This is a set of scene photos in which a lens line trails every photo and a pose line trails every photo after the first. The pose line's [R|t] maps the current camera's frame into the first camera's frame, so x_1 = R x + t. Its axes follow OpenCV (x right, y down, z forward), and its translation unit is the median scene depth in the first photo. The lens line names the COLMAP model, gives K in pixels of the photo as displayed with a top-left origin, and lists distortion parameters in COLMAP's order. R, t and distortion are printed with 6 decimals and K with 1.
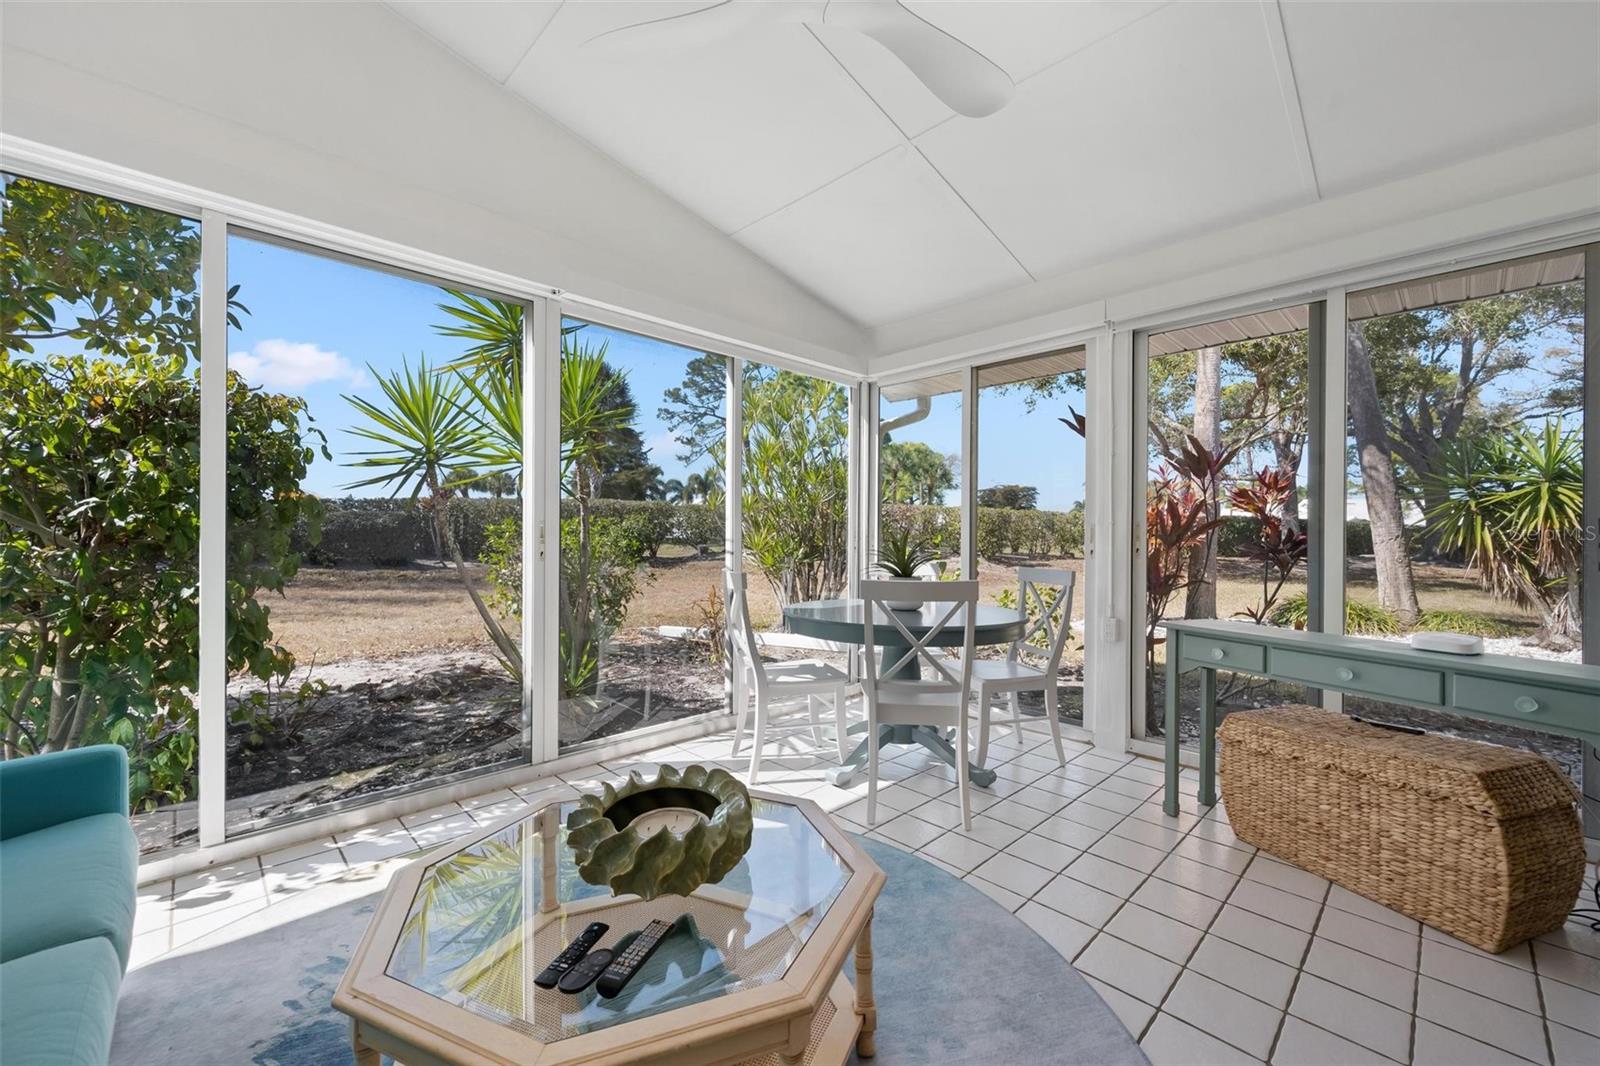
lens RADIAL K [[617.5, 0, 806.1], [0, 617.5, 533.5], [0, 0, 1]] dist [-0.012372, -0.000246]
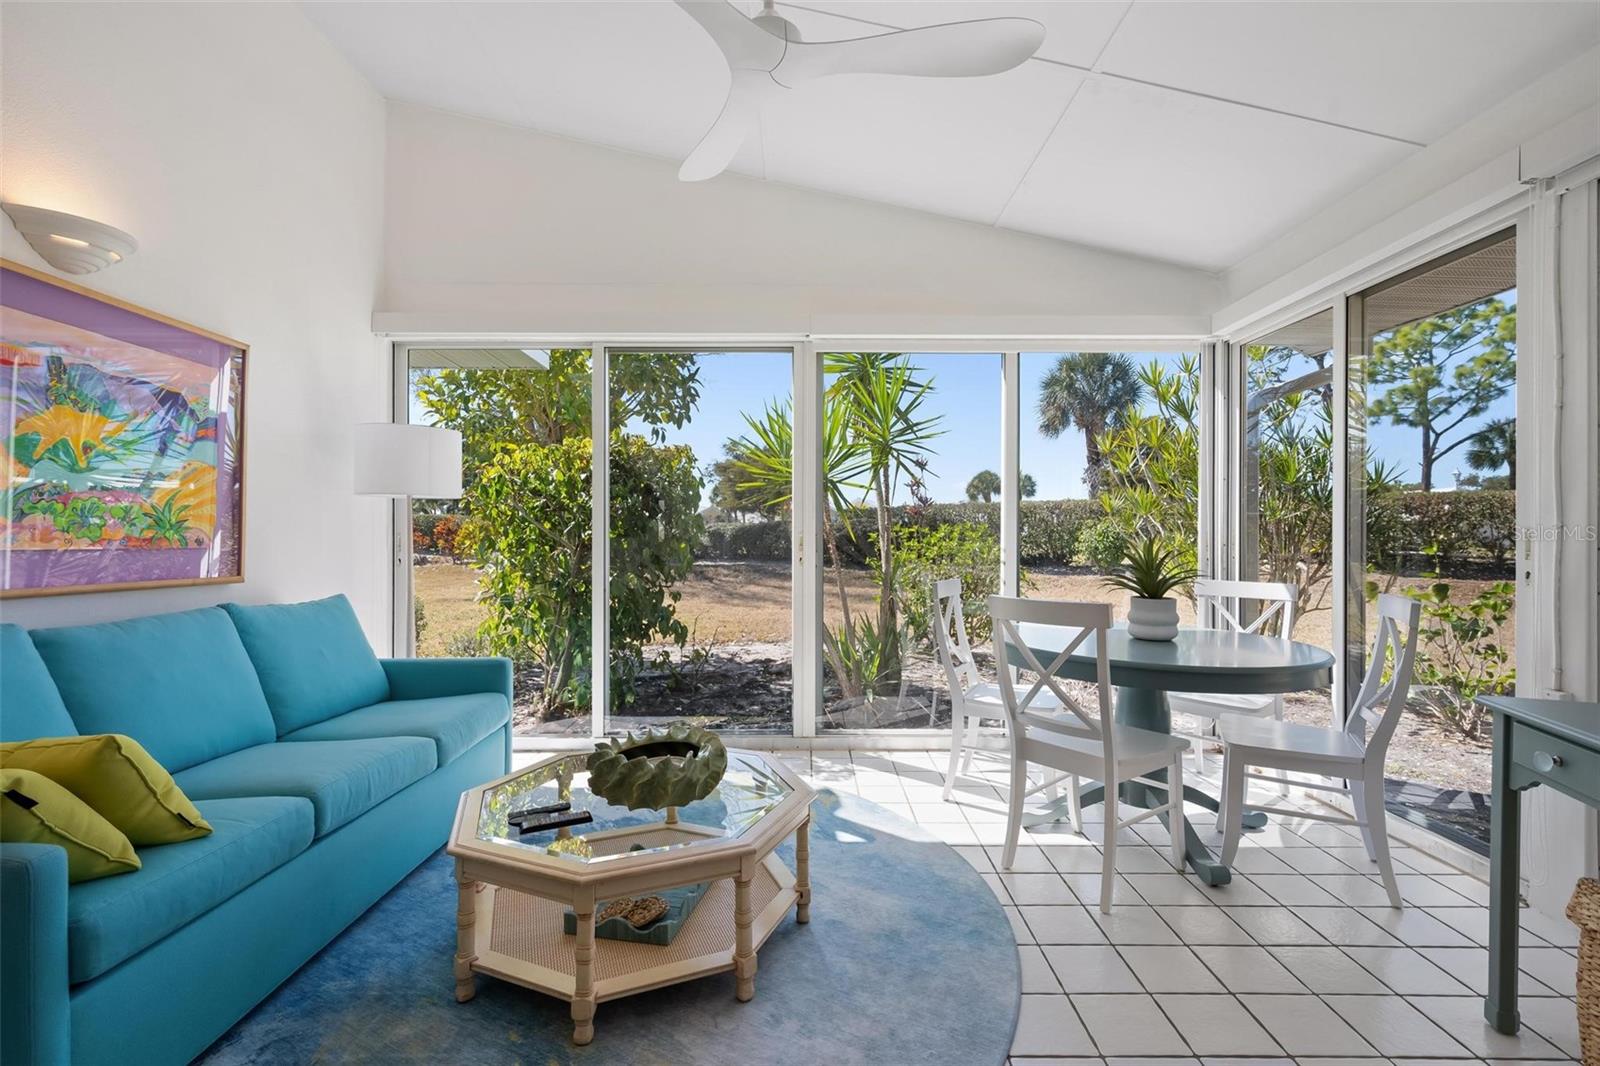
lens RADIAL K [[688.3, 0, 793.2], [0, 688.3, 543.0], [0, 0, 1]] dist [-0.017314, -0.001373]
pose [[0.704208, 0.004027, -0.709982, 0.463660], [0.000184, 0.999983, 0.005854, -0.005579], [0.709994, -0.004253, 0.704195, 0.057140]]
